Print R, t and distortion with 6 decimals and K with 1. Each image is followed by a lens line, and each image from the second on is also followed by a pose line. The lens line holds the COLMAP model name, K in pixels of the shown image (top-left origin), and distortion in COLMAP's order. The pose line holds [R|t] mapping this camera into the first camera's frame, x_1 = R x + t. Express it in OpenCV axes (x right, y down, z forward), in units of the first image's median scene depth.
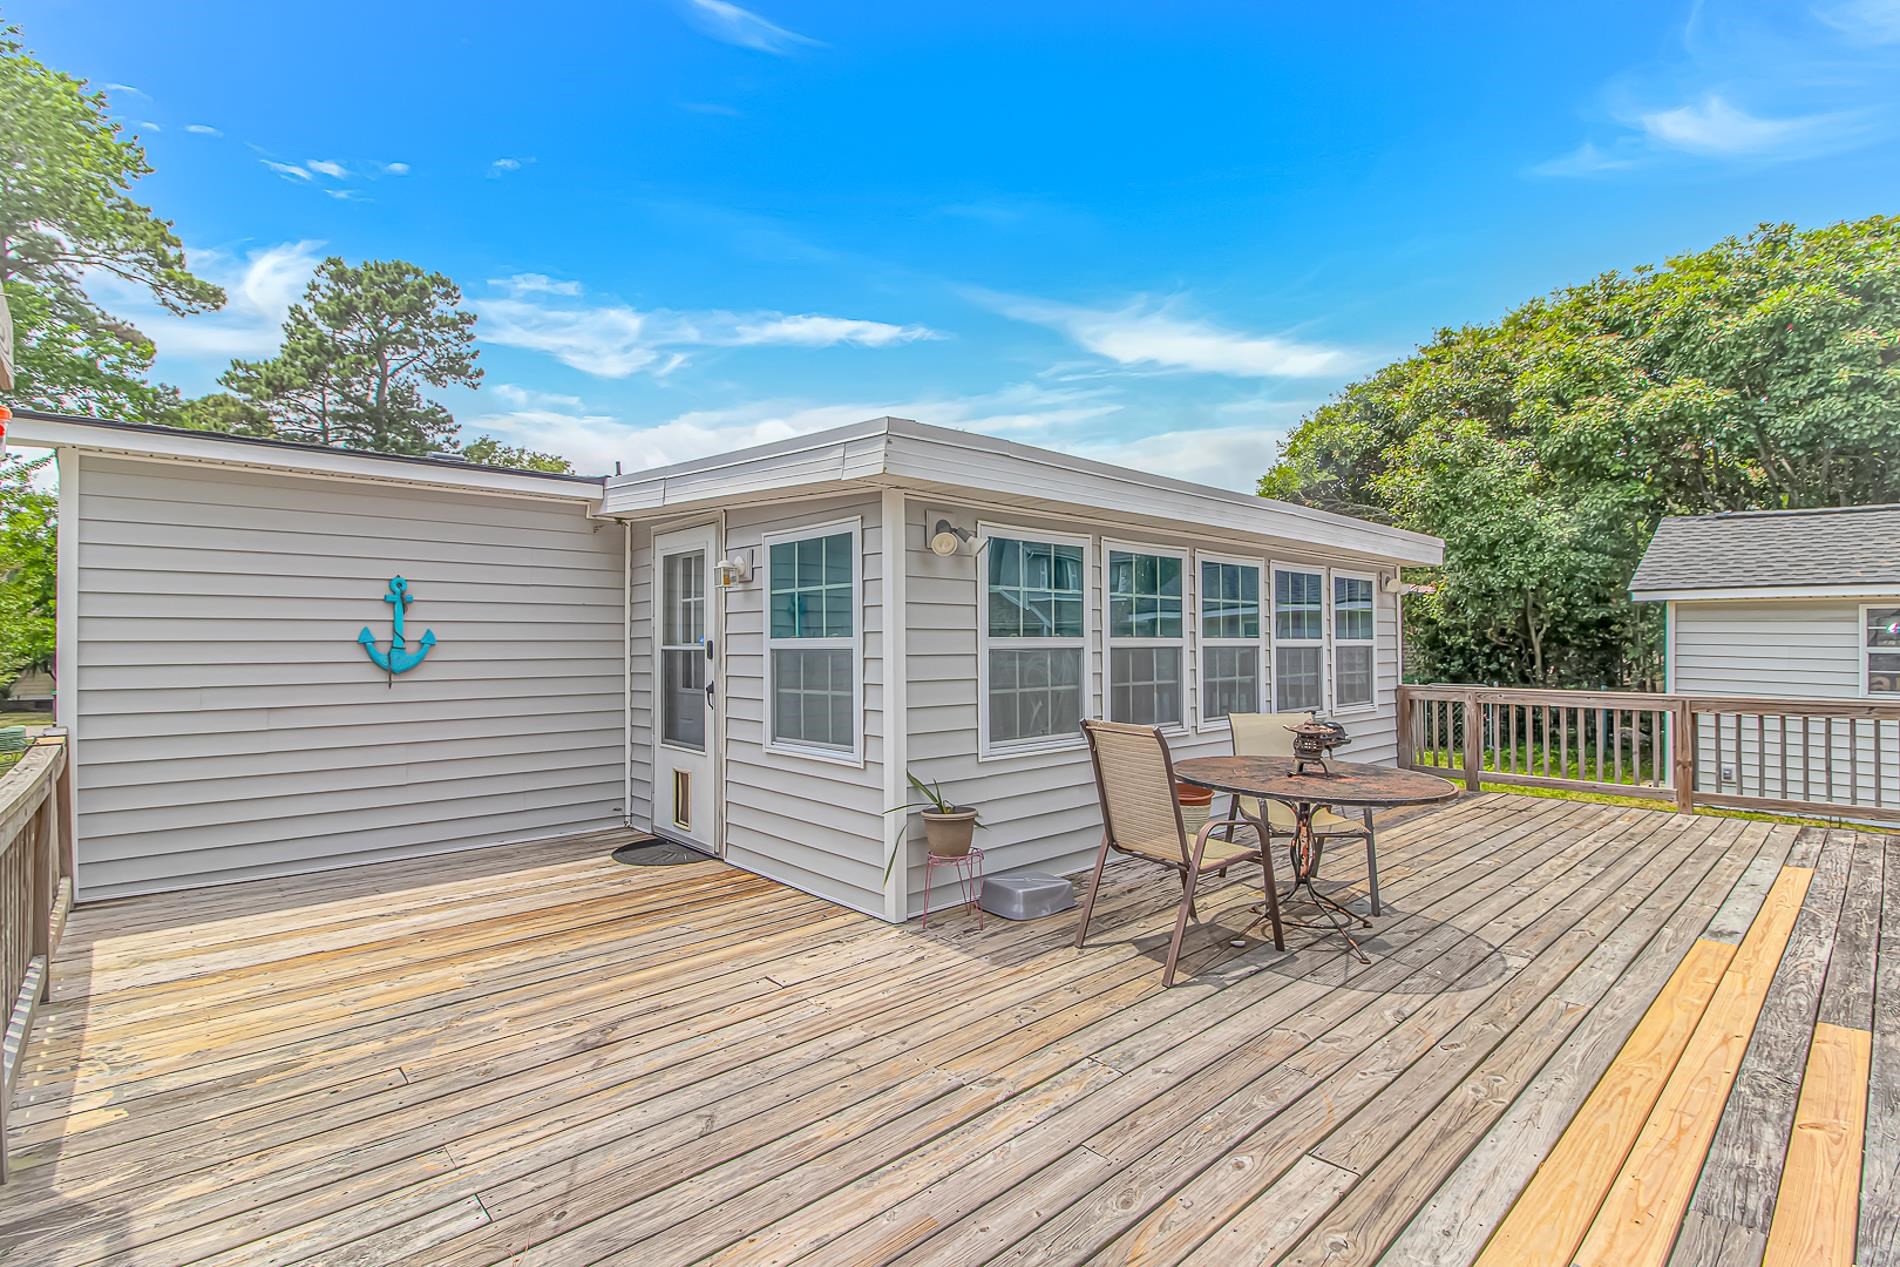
lens RADIAL K [[929.9, 0, 943.9], [0, 929.9, 626.9], [0, 0, 1]] dist [-0.014112, -0.002145]
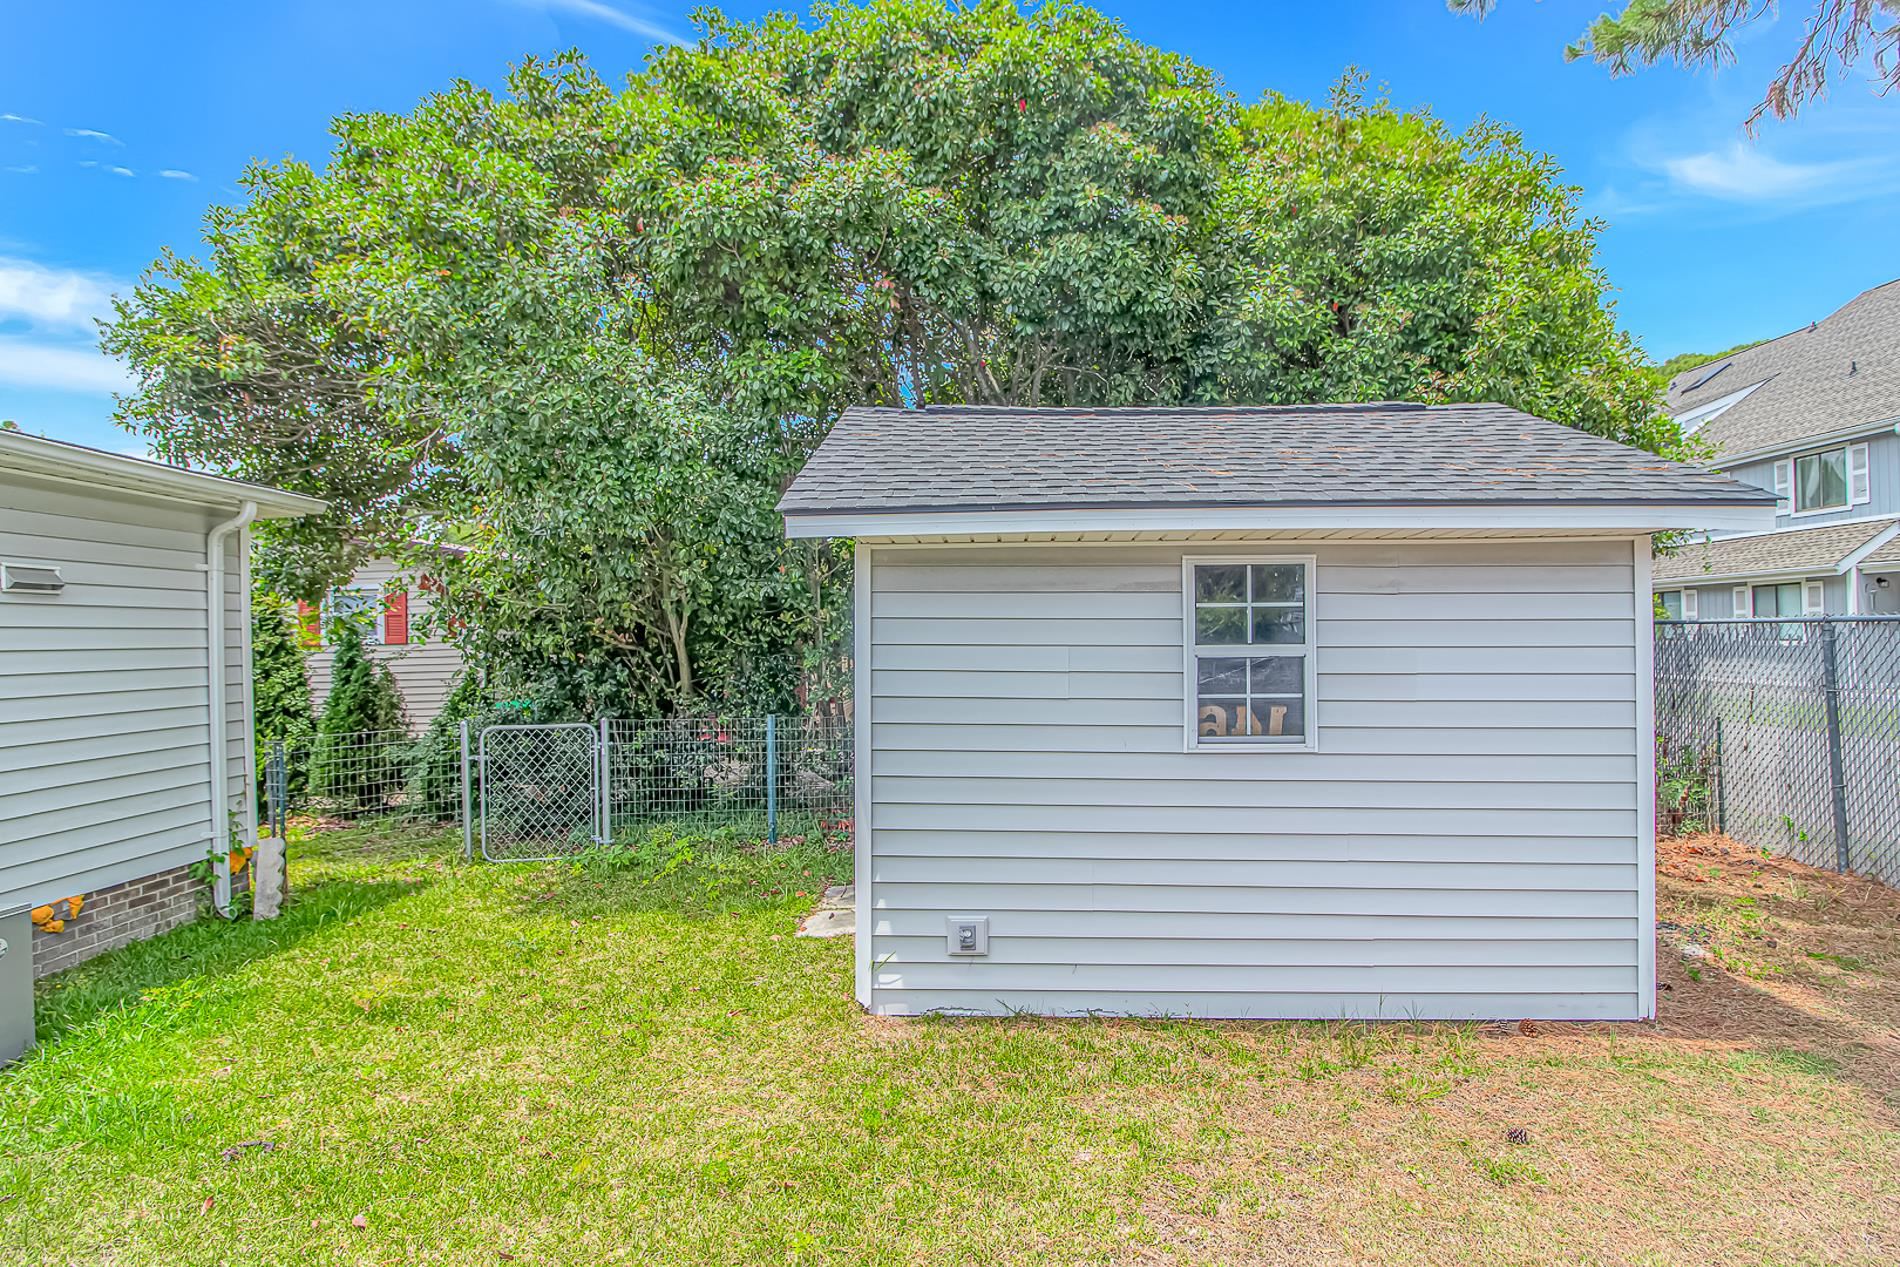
lens RADIAL K [[929.9, 0, 948.3], [0, 929.9, 633.9], [0, 0, 1]] dist [-0.014112, -0.002145]
pose [[0.722827, -0.010802, 0.690944, 0.436812], [0.006606, 0.999940, 0.008722, 0.008594], [-0.690997, -0.001741, 0.722855, 0.554936]]
